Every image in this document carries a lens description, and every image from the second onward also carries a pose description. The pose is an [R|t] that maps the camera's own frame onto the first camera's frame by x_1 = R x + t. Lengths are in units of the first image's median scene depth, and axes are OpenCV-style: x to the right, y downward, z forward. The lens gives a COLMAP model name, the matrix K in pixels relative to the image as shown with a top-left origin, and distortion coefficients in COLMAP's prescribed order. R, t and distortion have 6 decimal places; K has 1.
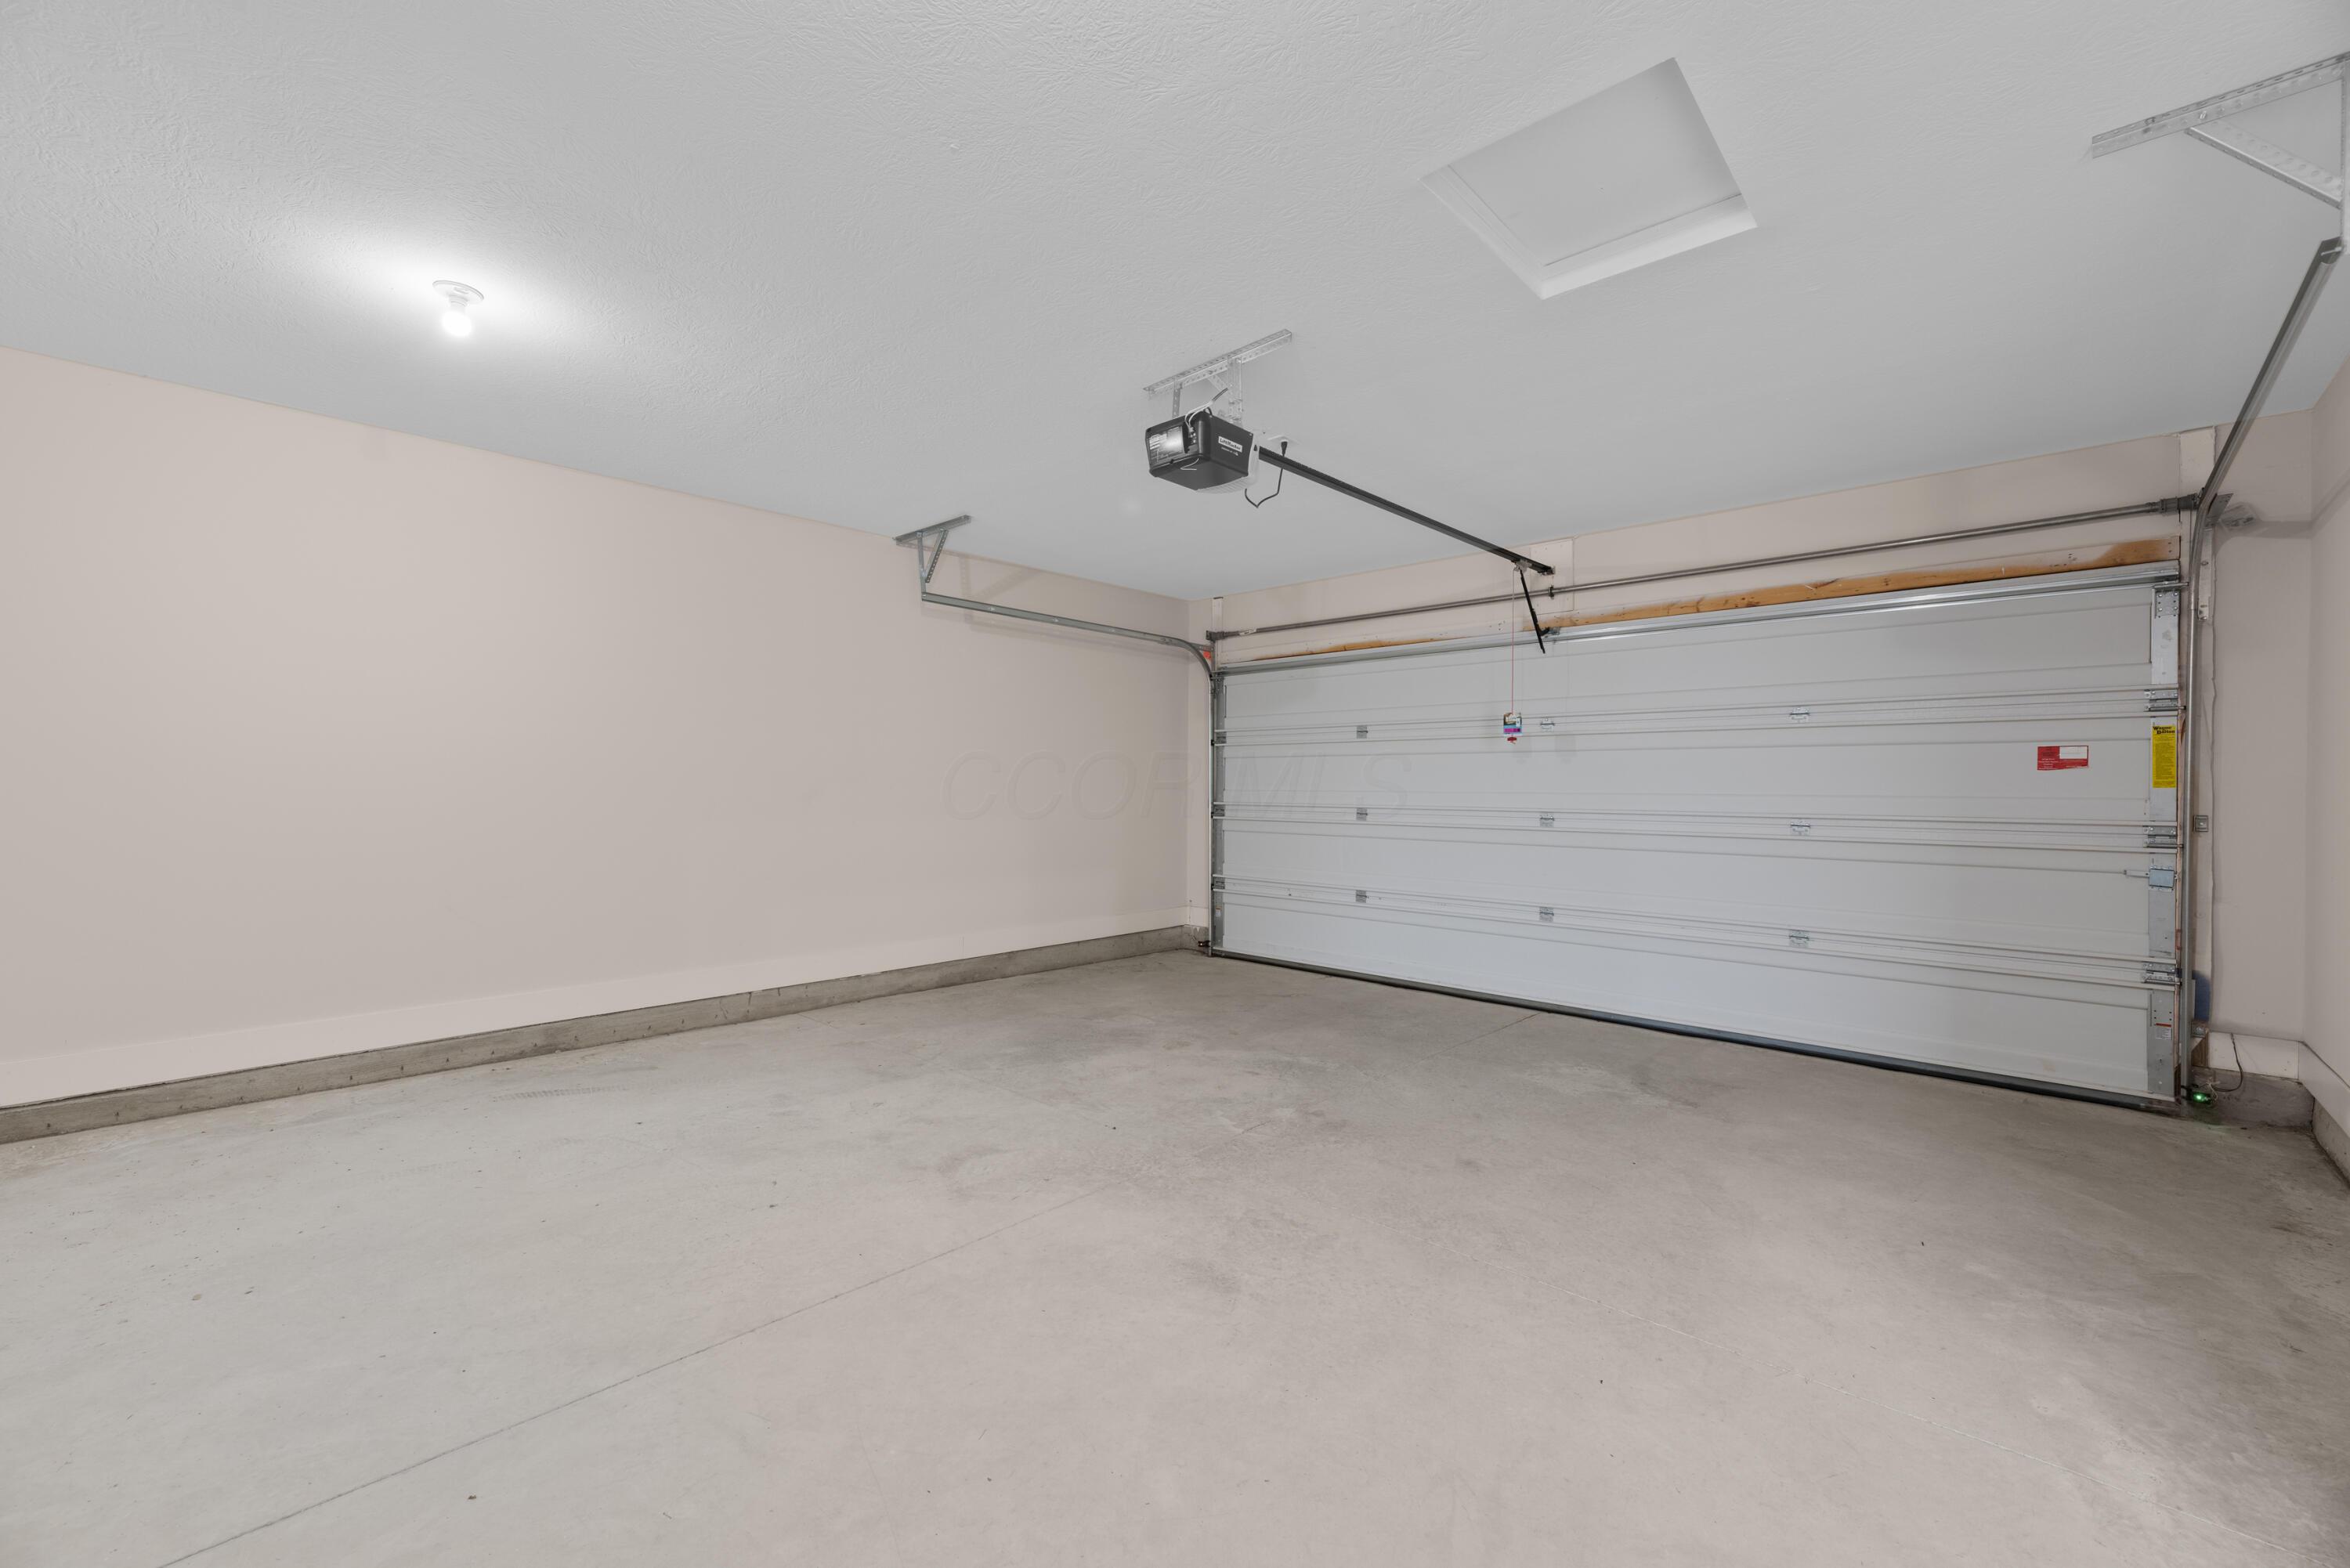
lens RADIAL K [[946.7, 0, 1176.0], [0, 946.7, 786.2], [0, 0, 1]] dist [-0.001764, 0.000354]
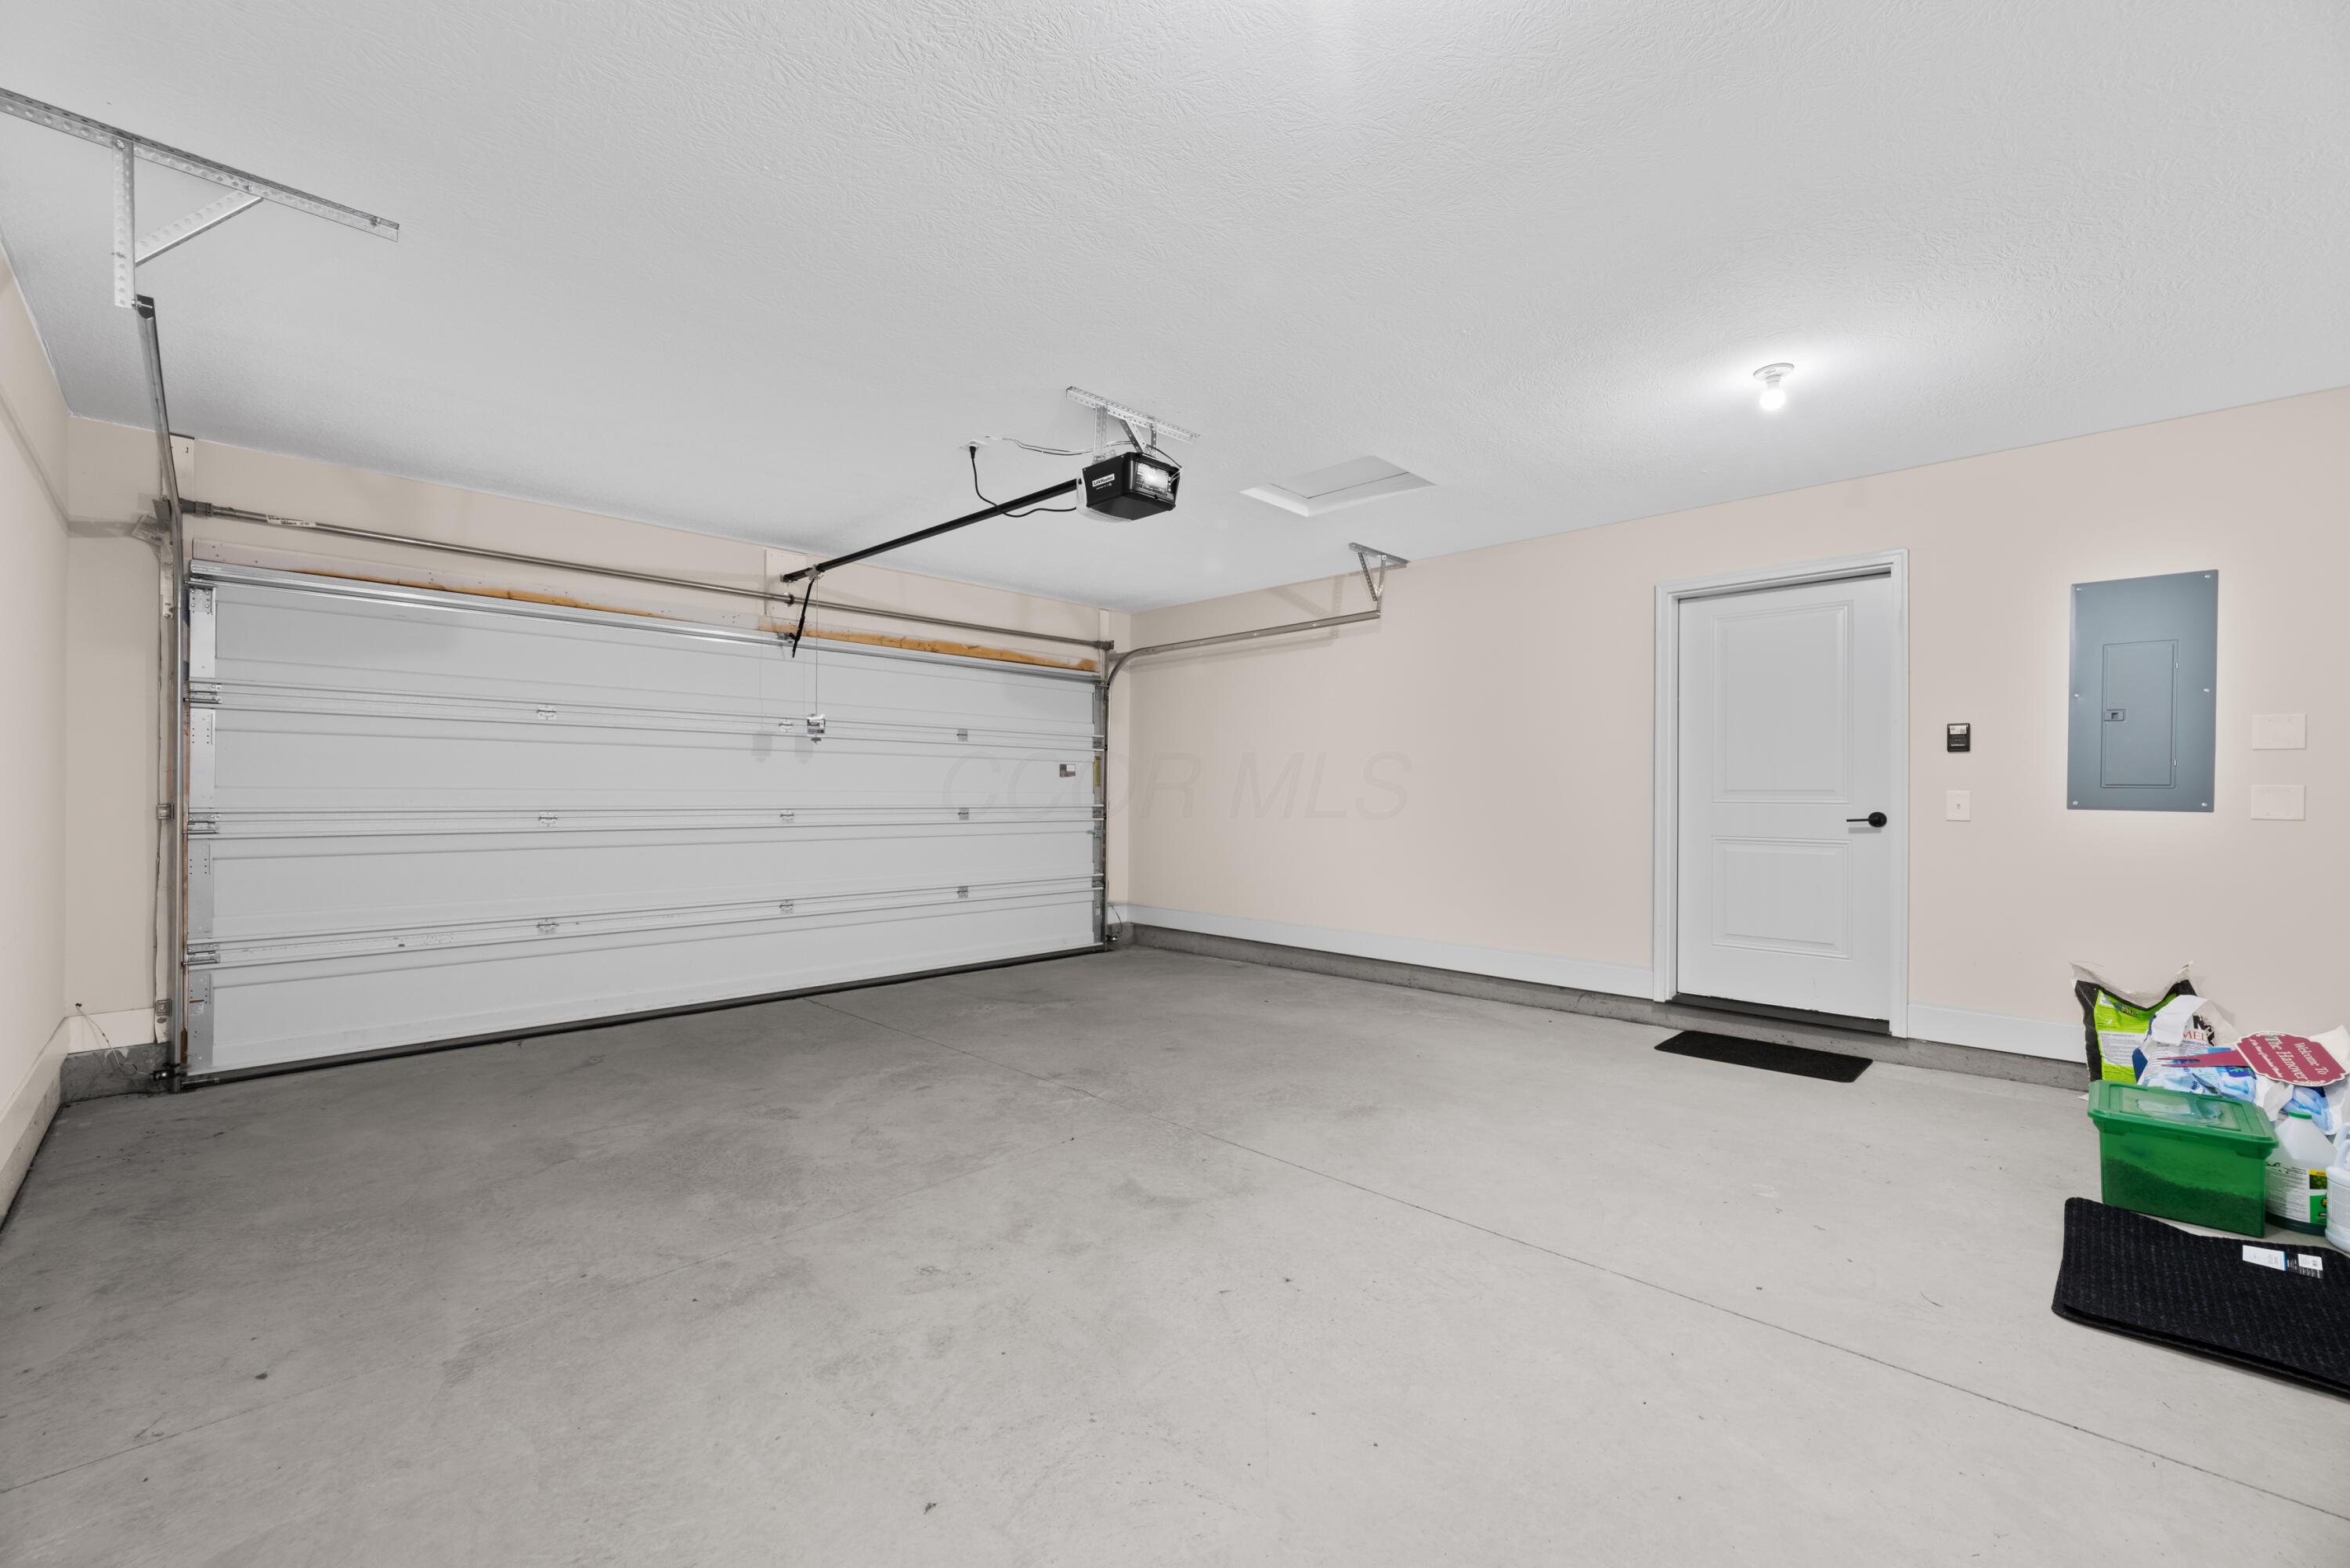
lens RADIAL K [[946.7, 0, 1174.7], [0, 946.7, 789.7], [0, 0, 1]] dist [-0.001764, 0.000354]
pose [[0.029597, -0.002850, 0.999558, -0.881134], [-0.007435, 0.999968, 0.003071, -0.000755], [-0.999534, -0.007523, 0.029575, 0.741948]]
